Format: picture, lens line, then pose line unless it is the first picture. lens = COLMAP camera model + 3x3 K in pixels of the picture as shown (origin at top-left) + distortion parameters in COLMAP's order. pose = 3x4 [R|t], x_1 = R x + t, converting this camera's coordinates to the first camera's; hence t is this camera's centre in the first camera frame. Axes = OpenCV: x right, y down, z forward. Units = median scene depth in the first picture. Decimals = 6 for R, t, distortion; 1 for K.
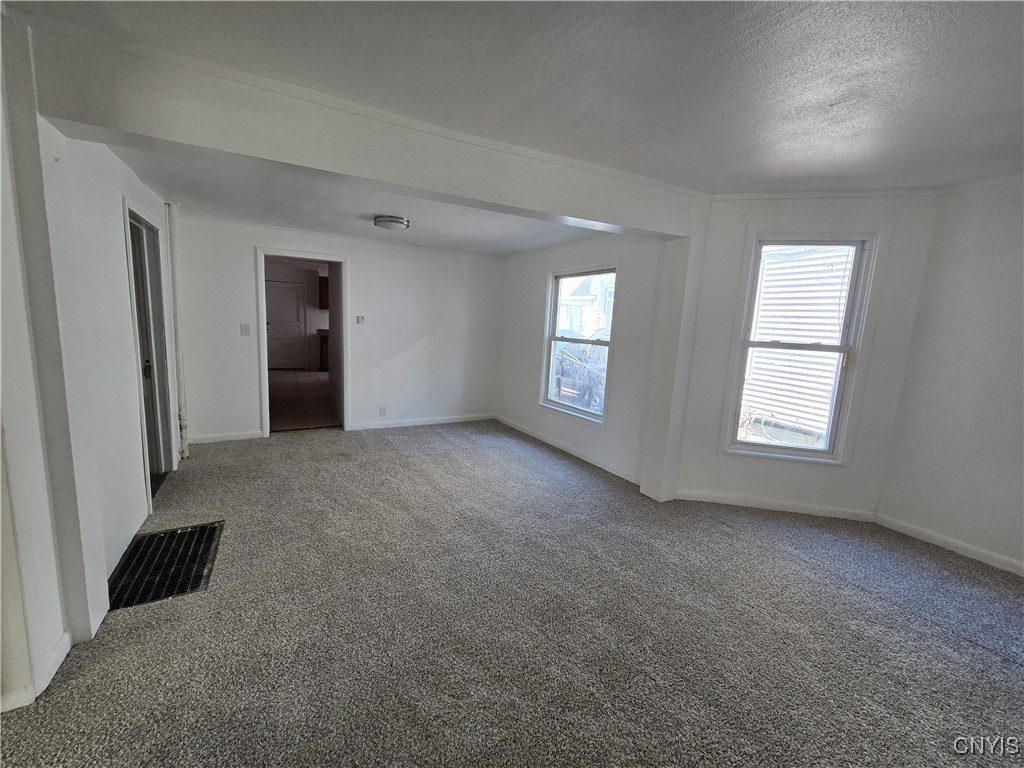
lens RADIAL K [[419.7, 0, 515.6], [0, 419.7, 382.4], [0, 0, 1]] dist [0.000402, 0.000655]
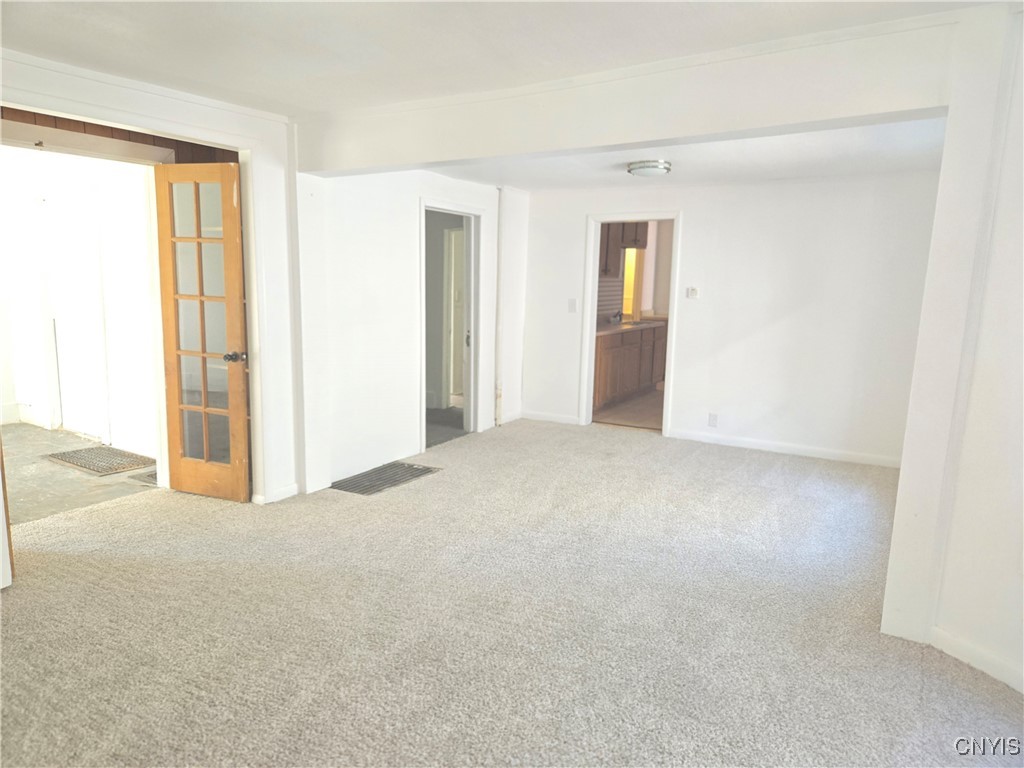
lens RADIAL K [[683.0, 0, 512.0], [0, 683.0, 384.0], [0, 0, 1]] dist [0.038185, -0.002768]
pose [[0.517639, 0.097138, -0.850067, 0.808894], [-0.121231, 0.991837, 0.039517, 0.005973], [0.846967, 0.082599, 0.525190, 0.148160]]
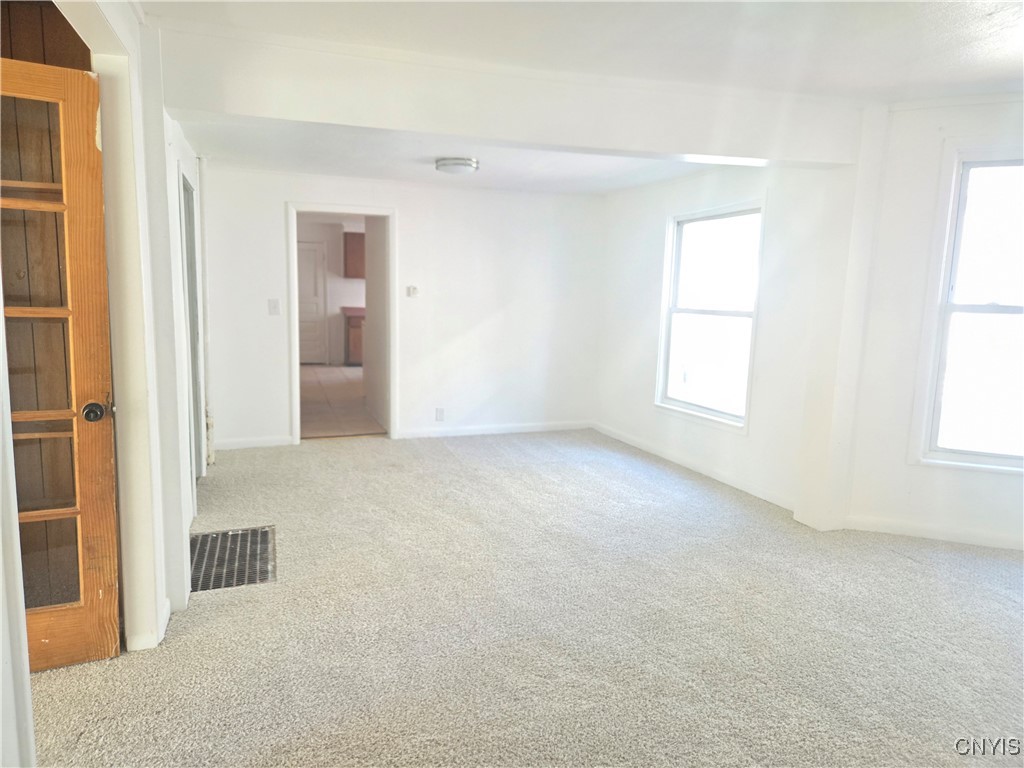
lens RADIAL K [[683.0, 0, 512.0], [0, 683.0, 384.0], [0, 0, 1]] dist [0.038185, -0.002768]
pose [[0.984961, -0.002860, -0.172754, 0.028853], [0.001231, 0.999954, -0.009533, 0.044684], [0.172773, 0.009177, 0.984919, -0.268148]]
